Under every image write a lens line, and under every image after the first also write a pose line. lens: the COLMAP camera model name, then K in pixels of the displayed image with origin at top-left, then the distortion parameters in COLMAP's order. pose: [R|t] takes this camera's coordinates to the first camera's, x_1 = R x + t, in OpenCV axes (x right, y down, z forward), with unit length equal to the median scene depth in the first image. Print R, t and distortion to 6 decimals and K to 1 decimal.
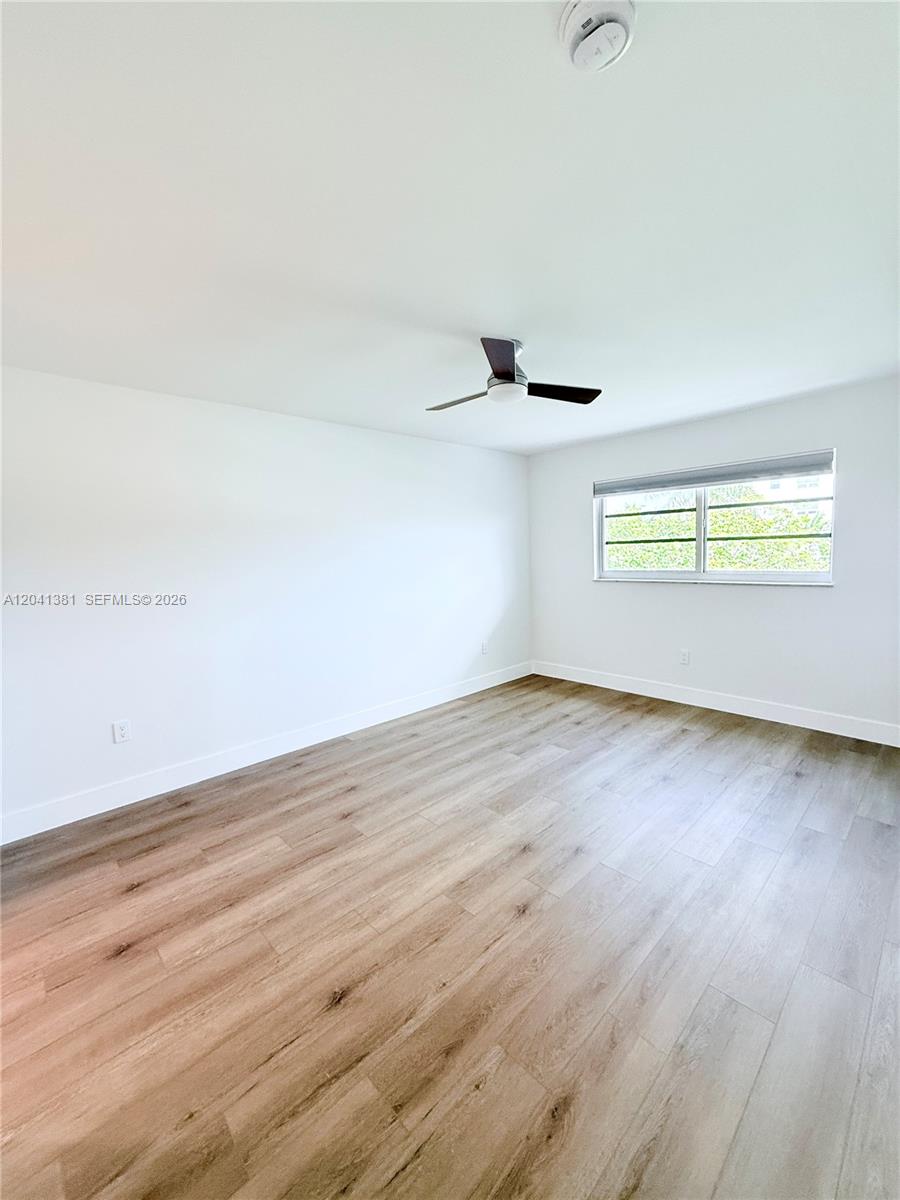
lens RADIAL K [[480.4, 0, 454.0], [0, 480.4, 599.8], [0, 0, 1]] dist [-0.000331, 0.000068]
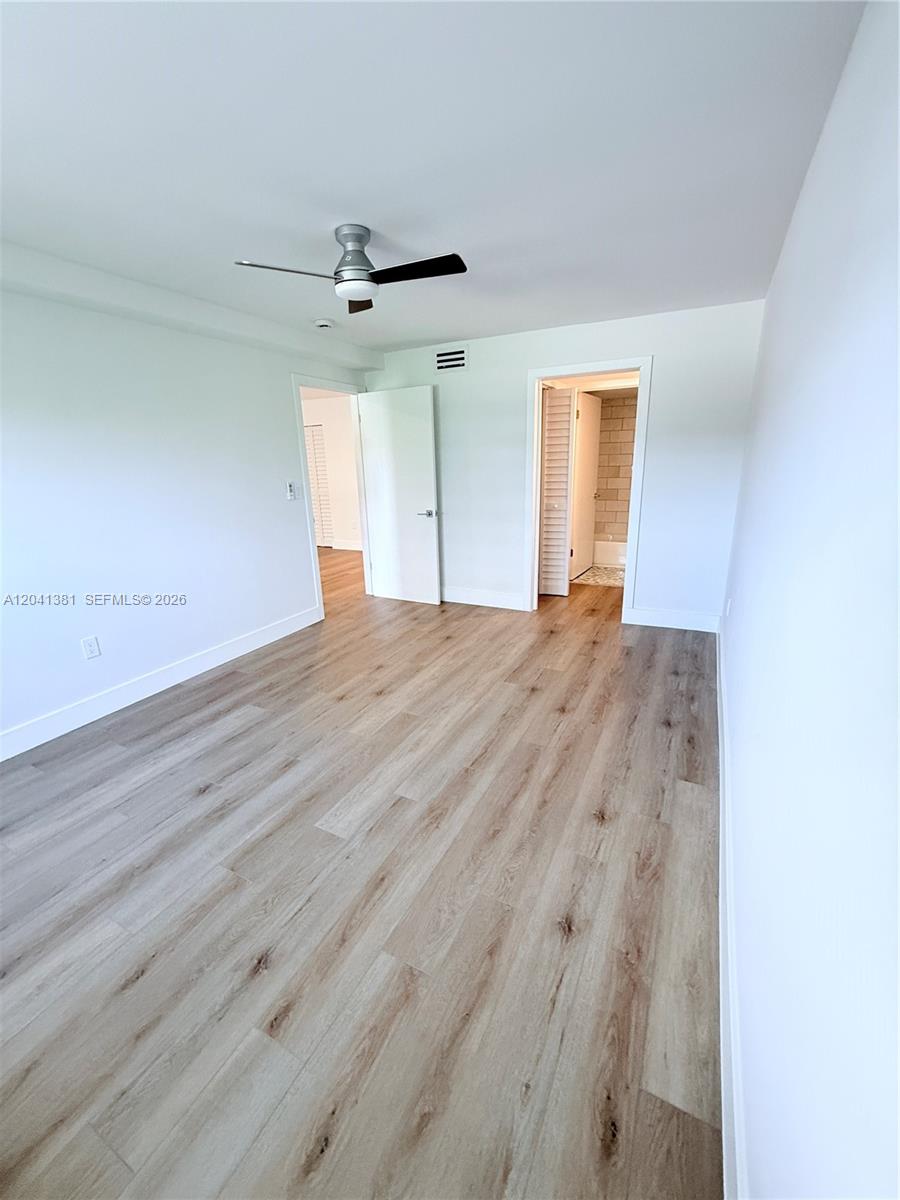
lens RADIAL K [[480.4, 0, 454.0], [0, 480.4, 599.8], [0, 0, 1]] dist [-0.000331, 0.000068]
pose [[-0.943528, 0.153341, -0.293669, 0.230618], [0.028658, 0.920888, 0.388773, -0.182538], [0.330051, 0.358403, -0.873278, 1.609675]]
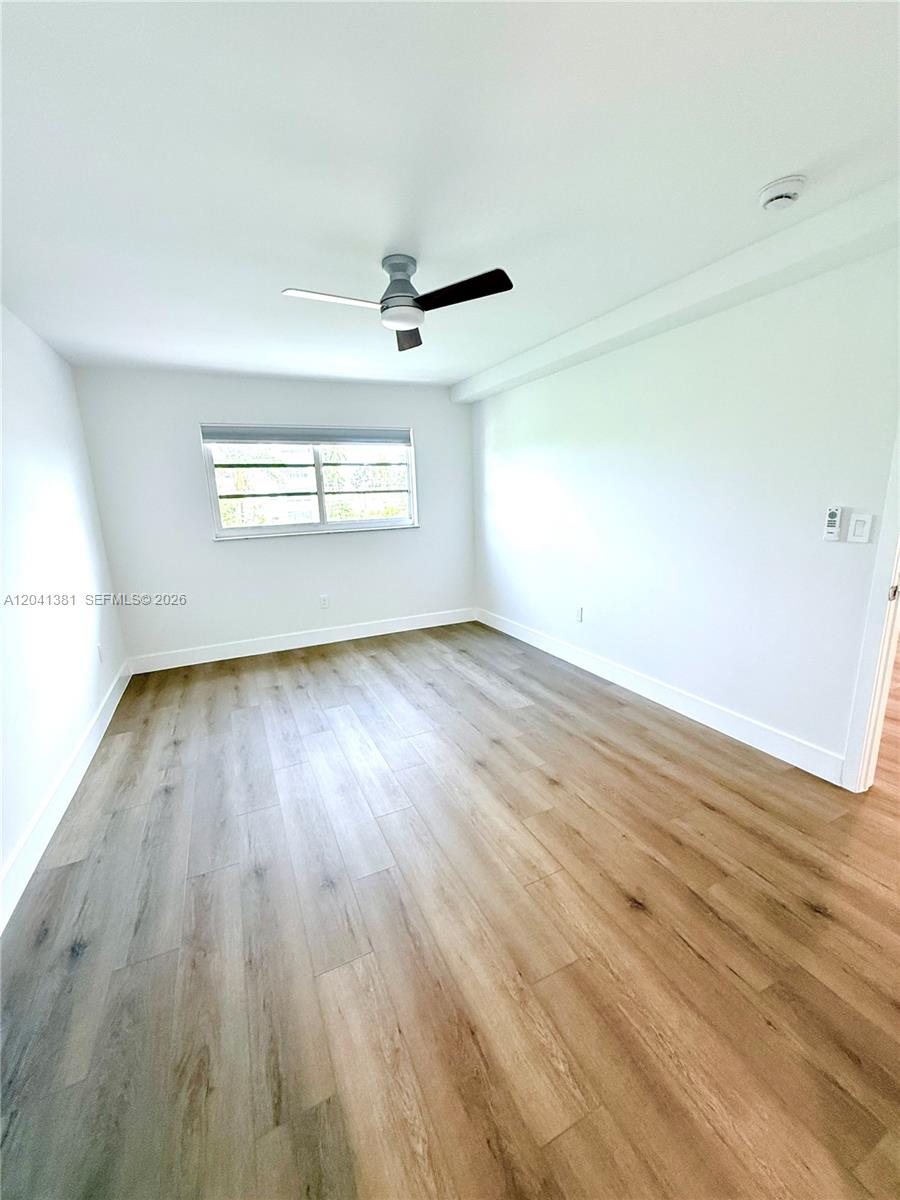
lens RADIAL K [[479.8, 0, 451.8], [0, 479.8, 597.3], [0, 0, 1]] dist [-0.001811, -0.000197]
pose [[0.314513, -0.180478, 0.931938, -0.627136], [0.121913, 0.981309, 0.148896, -0.026366], [-0.941392, 0.066786, 0.330637, 0.499480]]
